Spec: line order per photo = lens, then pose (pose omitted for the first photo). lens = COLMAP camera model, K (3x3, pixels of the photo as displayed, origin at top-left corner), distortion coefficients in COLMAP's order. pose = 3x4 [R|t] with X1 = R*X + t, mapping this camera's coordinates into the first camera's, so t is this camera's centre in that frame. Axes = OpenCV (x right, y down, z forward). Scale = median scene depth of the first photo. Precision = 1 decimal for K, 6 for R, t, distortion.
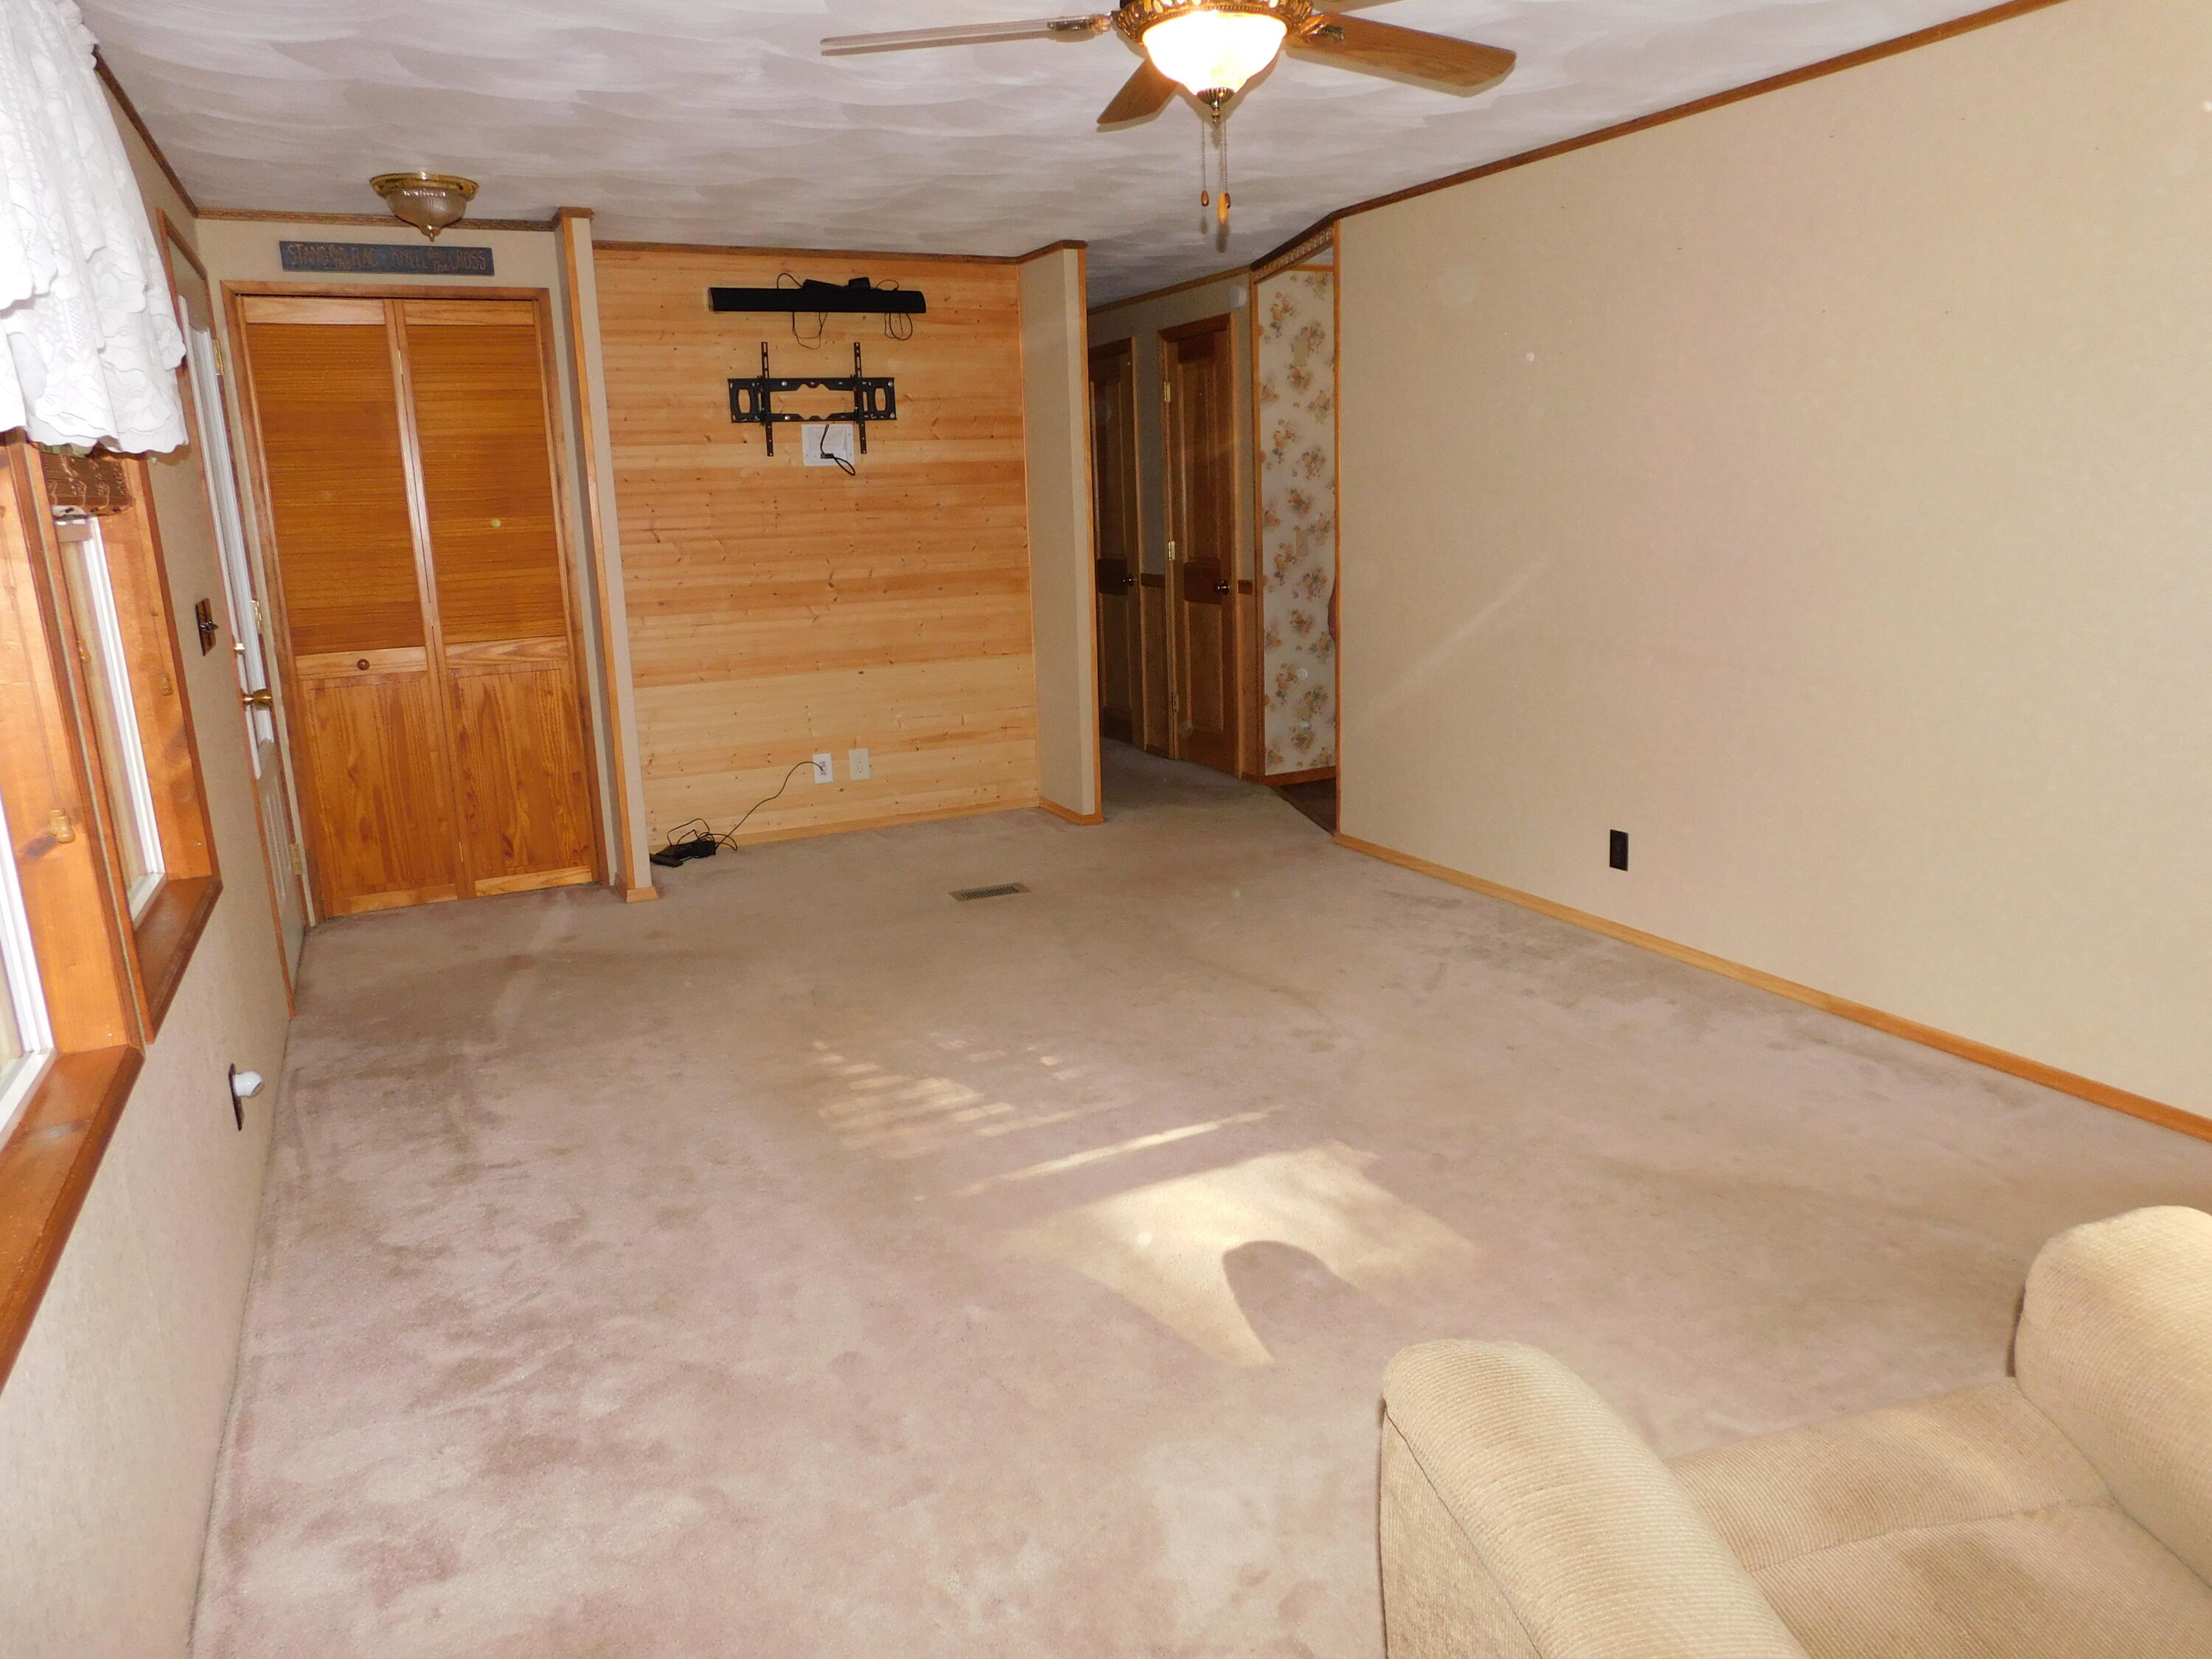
lens RADIAL K [[1449.3, 0, 1106.0], [0, 1449.3, 829.5], [0, 0, 1]] dist [-0.073731, 0.049846]
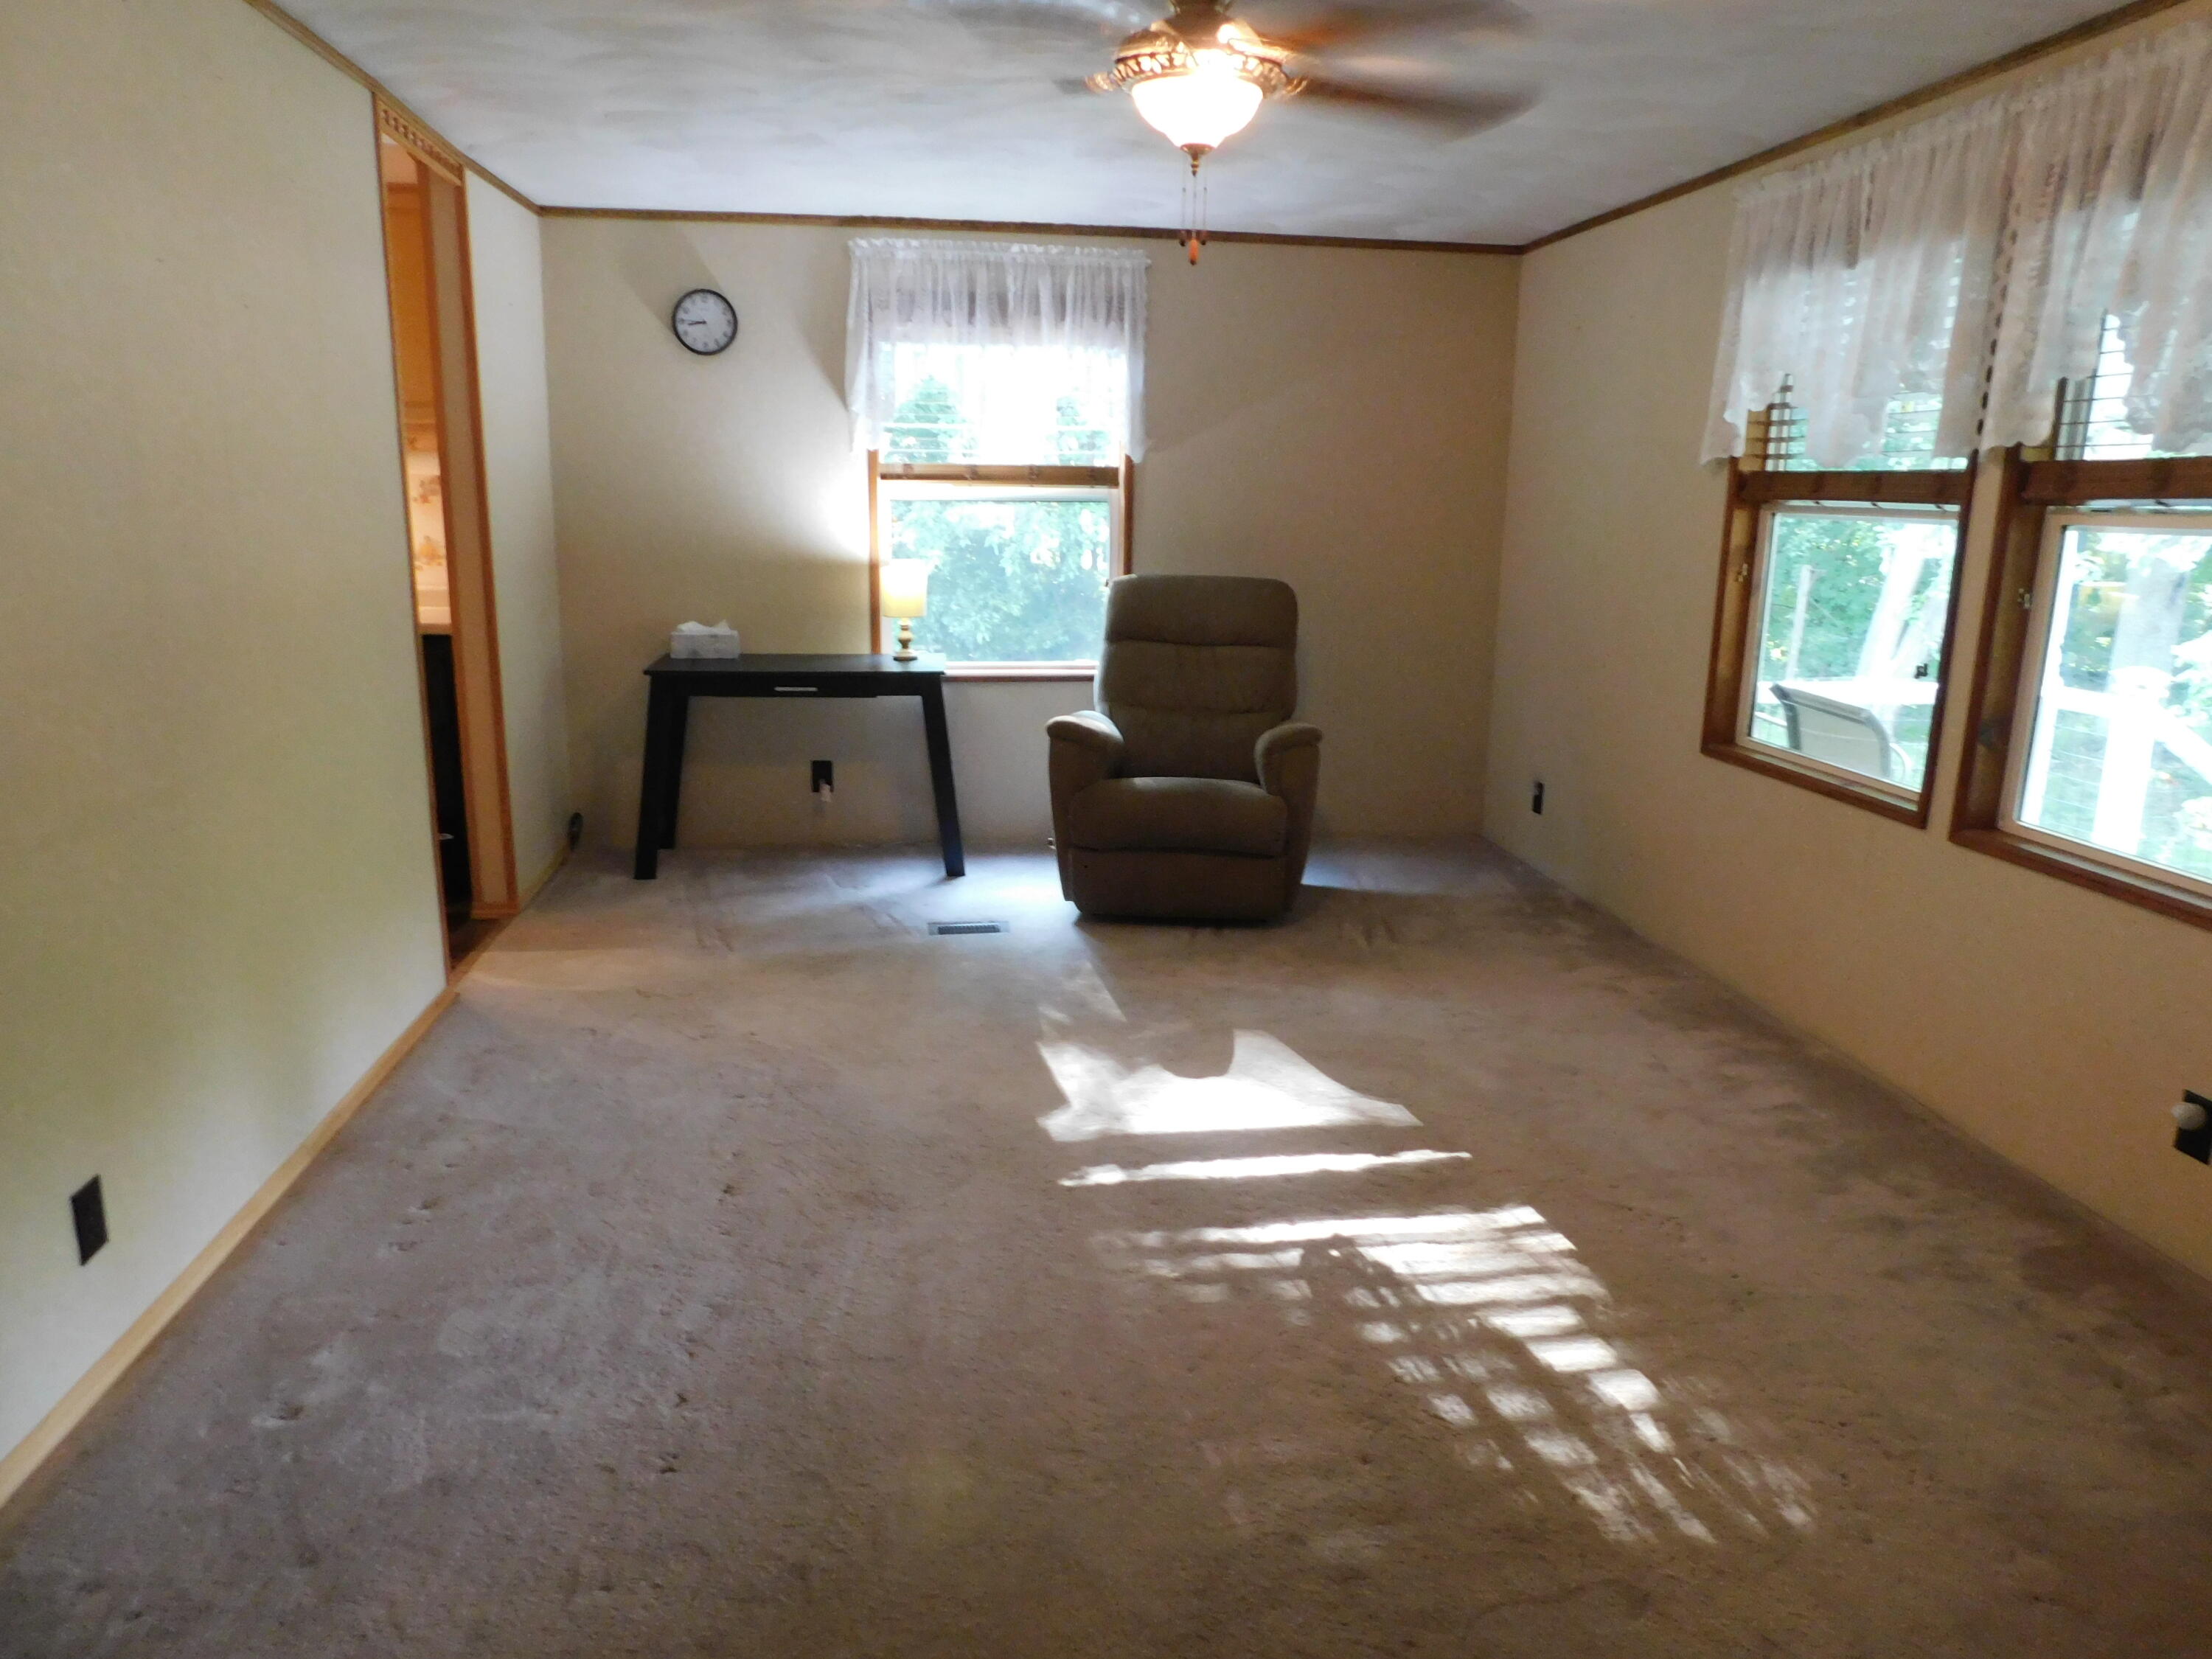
lens RADIAL K [[1449.3, 0, 1106.0], [0, 1449.3, 829.5], [0, 0, 1]] dist [-0.073731, 0.049846]
pose [[-0.945206, -0.062092, 0.320515, -0.107150], [0.083430, 0.903209, 0.421014, -0.223721], [-0.315634, 0.424685, -0.848539, 0.976003]]
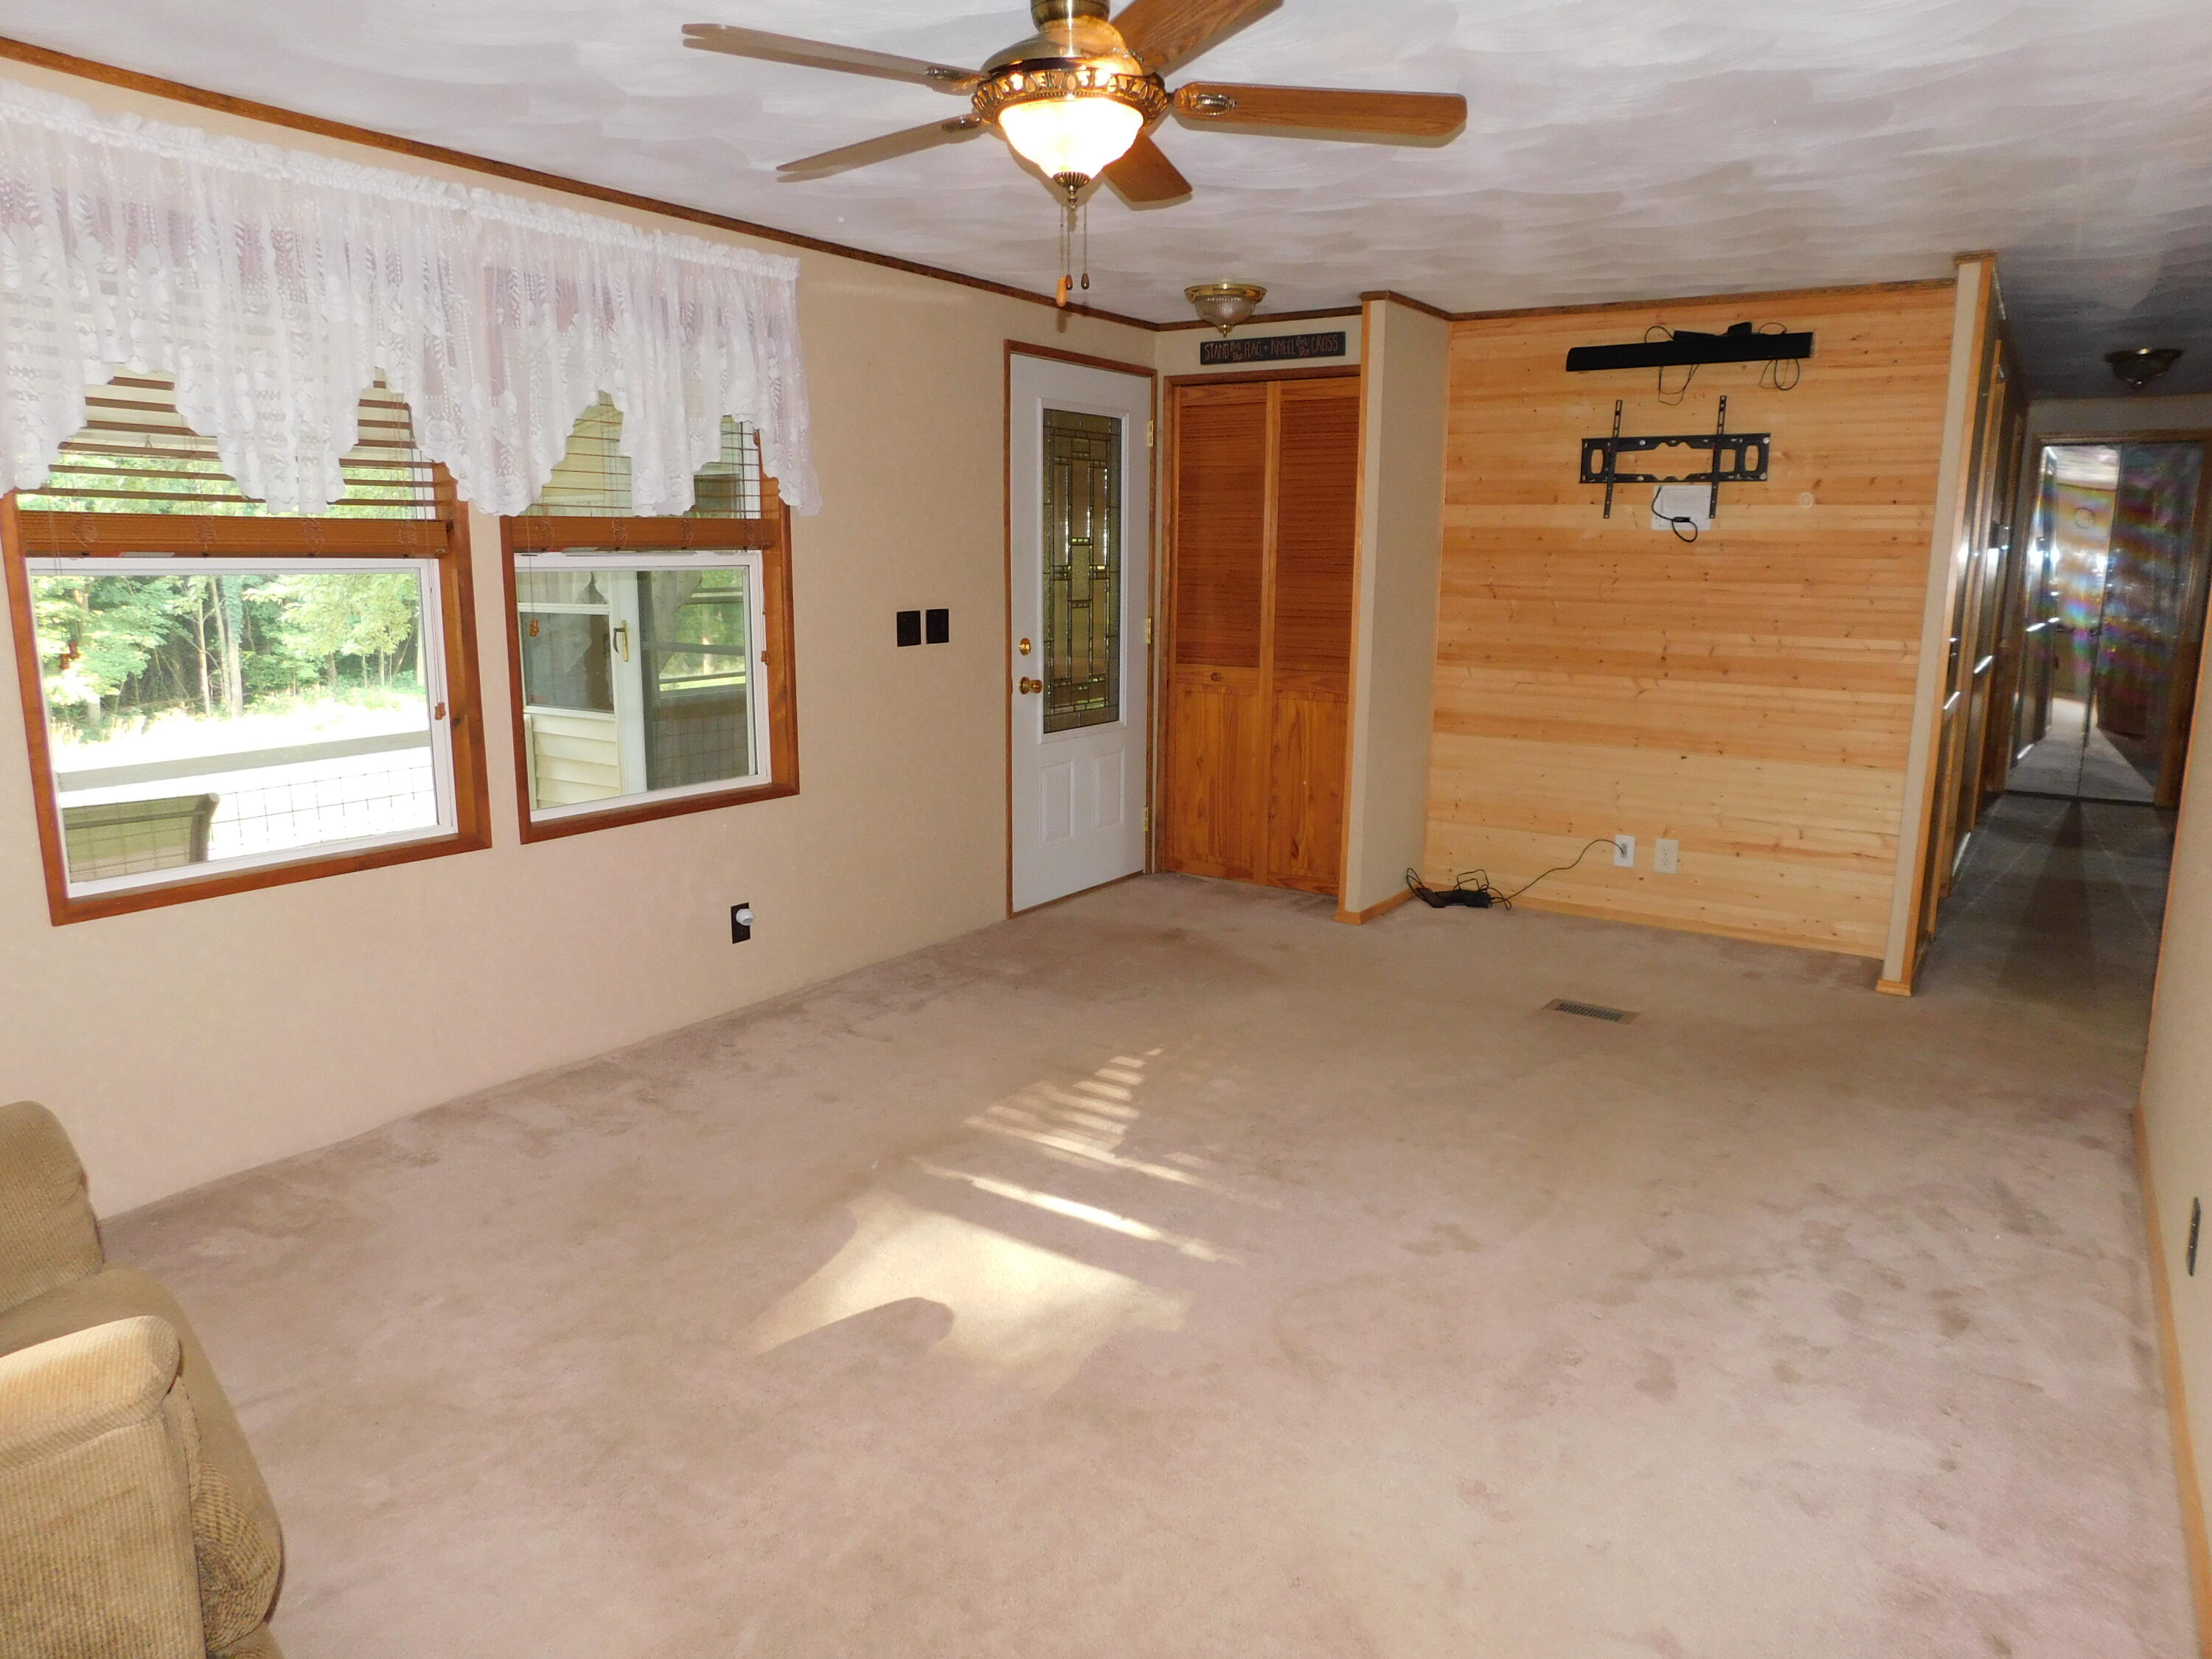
lens RADIAL K [[1449.3, 0, 1106.0], [0, 1449.3, 829.5], [0, 0, 1]] dist [-0.073731, 0.049846]
pose [[0.493041, 0.198507, -0.847057, 0.457017], [-0.221571, 0.970168, 0.098390, -0.078845], [0.841319, 0.139173, 0.522316, 0.249703]]
